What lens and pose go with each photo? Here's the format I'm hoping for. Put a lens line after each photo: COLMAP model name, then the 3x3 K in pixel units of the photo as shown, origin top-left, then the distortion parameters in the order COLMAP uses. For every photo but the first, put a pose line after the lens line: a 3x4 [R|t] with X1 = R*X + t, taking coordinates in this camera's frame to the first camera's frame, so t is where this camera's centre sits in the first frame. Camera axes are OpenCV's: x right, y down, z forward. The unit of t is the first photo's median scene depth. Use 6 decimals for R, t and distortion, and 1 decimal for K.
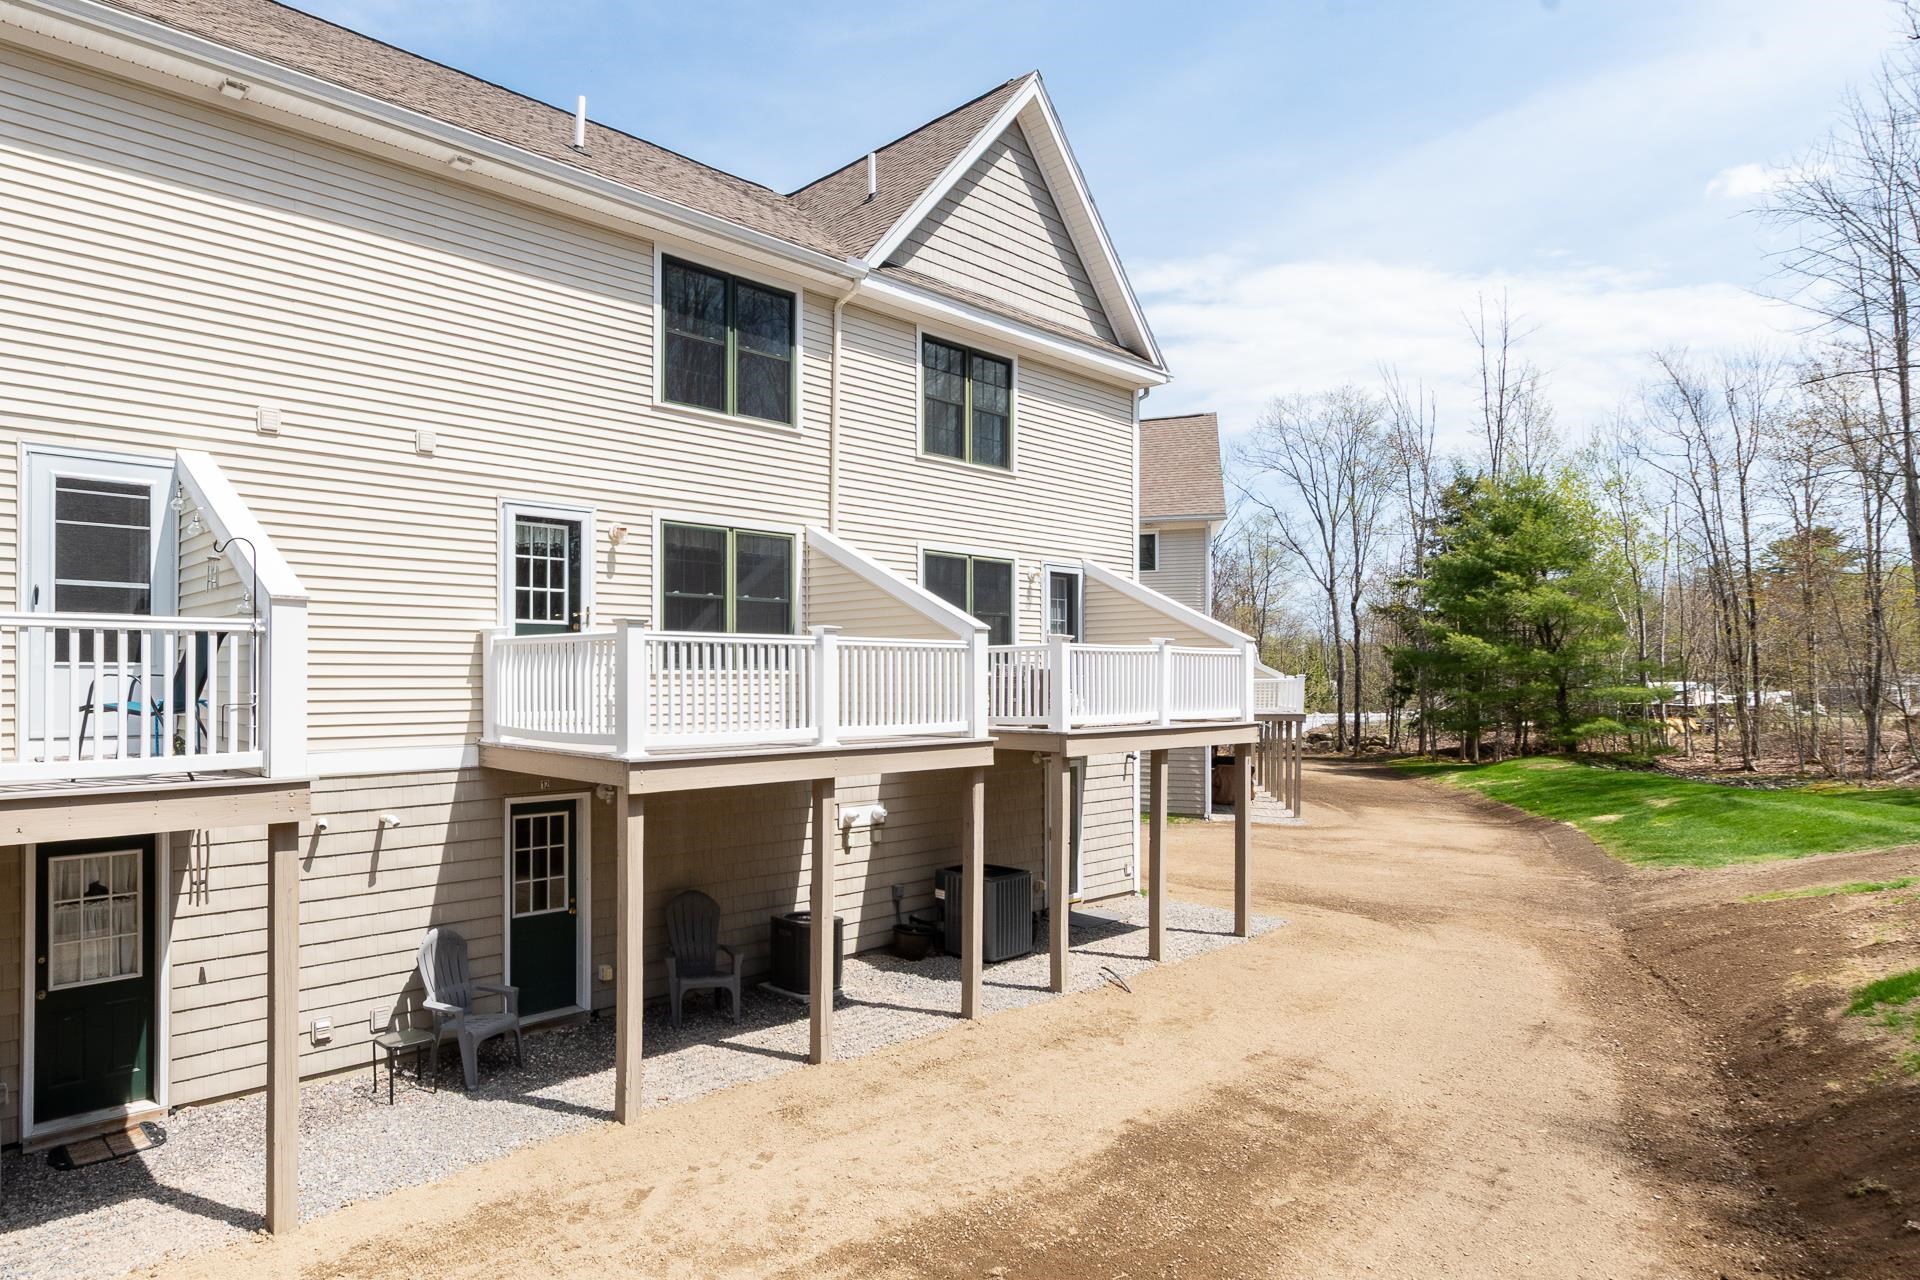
lens RADIAL K [[851.0, 0, 960.0], [0, 851.0, 676.5], [0, 0, 1]] dist [-0.001116, 0.000076]
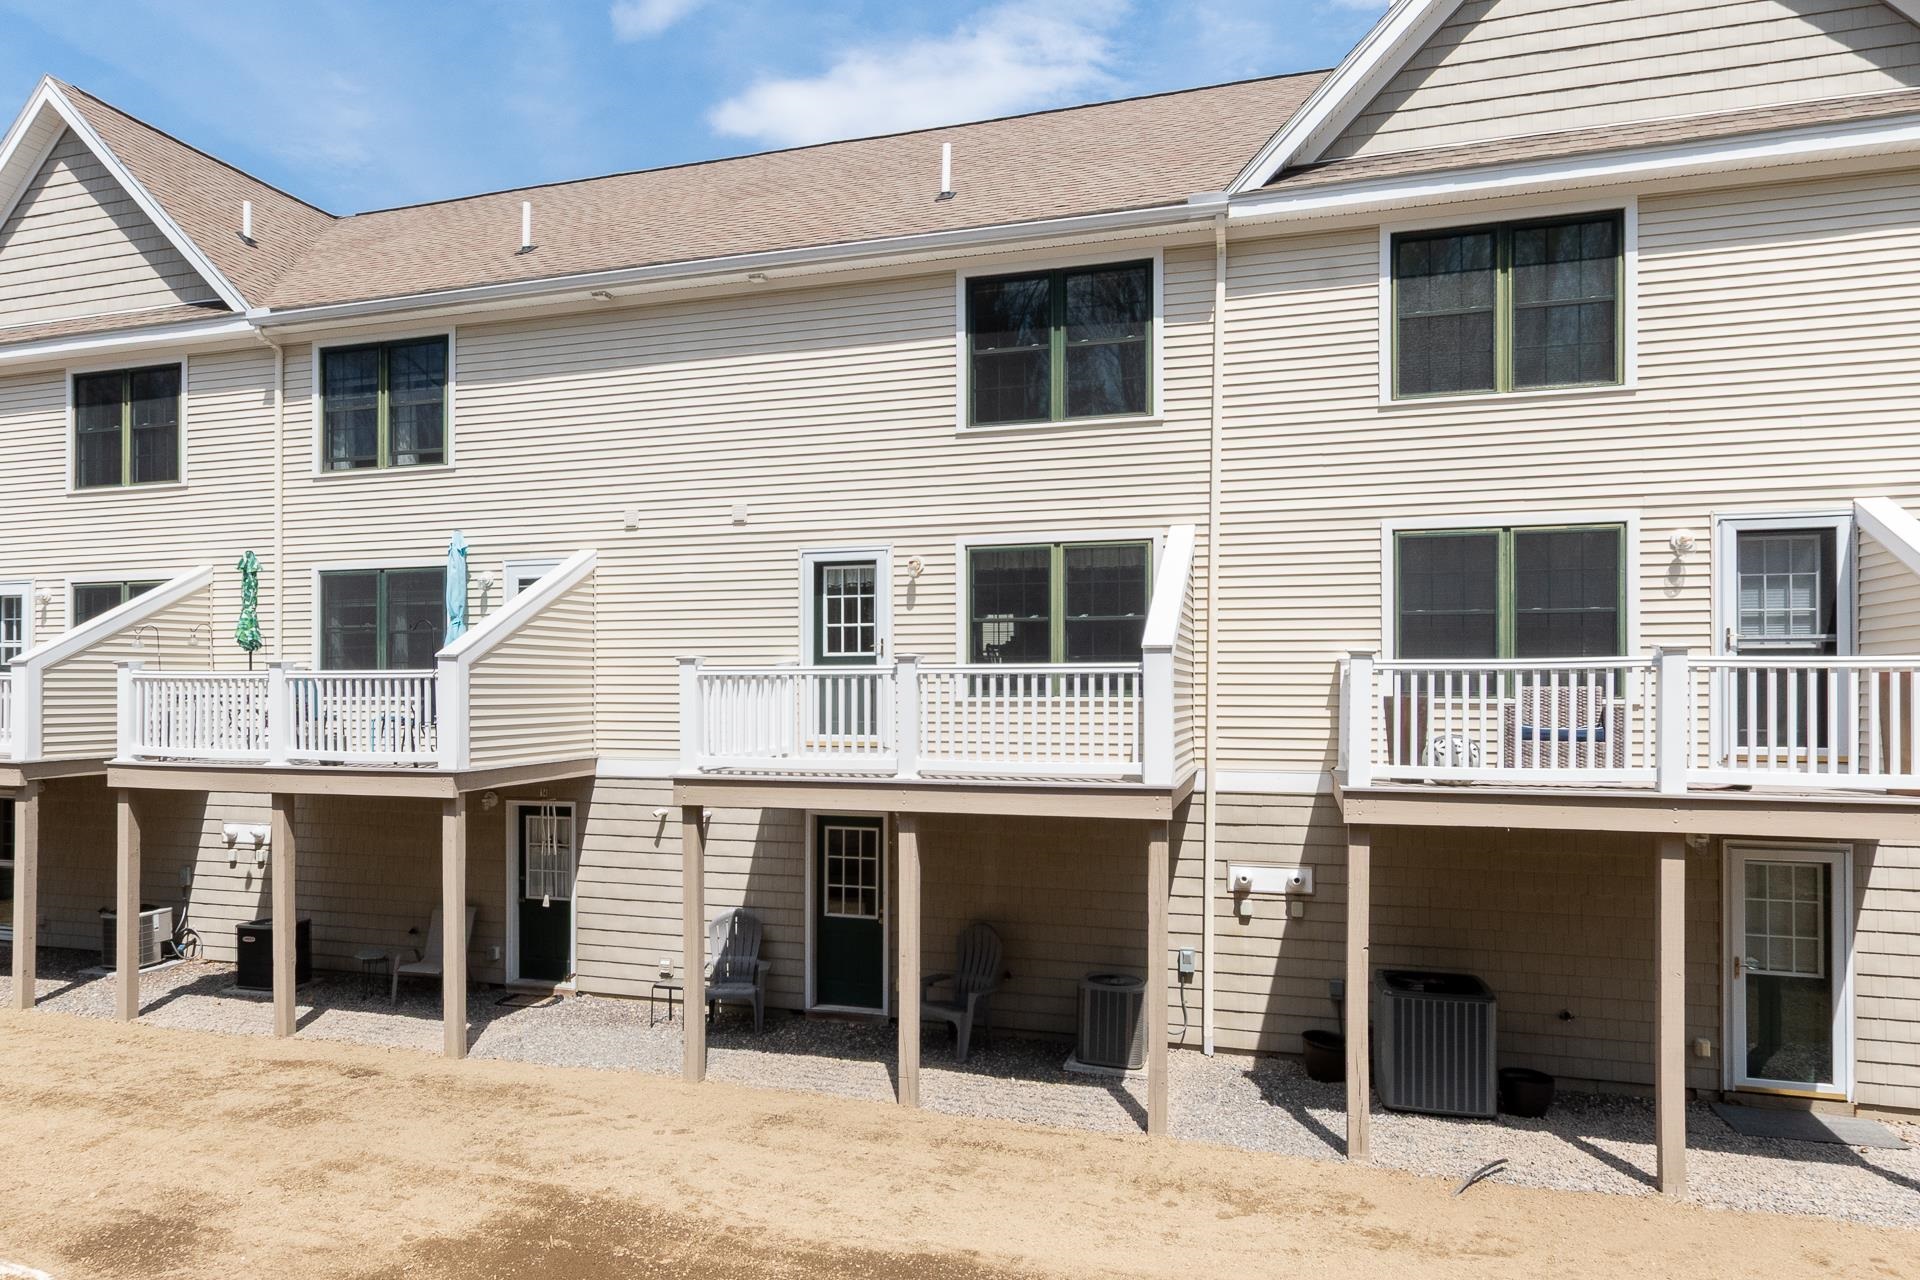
lens RADIAL K [[883.9, 0, 959.4], [0, 883.9, 705.2], [0, 0, 1]] dist [-0.001332, 0.000354]
pose [[0.636584, 0.000306, -0.771207, 0.403967], [-0.001178, 0.999999, -0.000576, 0.002096], [0.771206, 0.001275, 0.636584, 0.307043]]
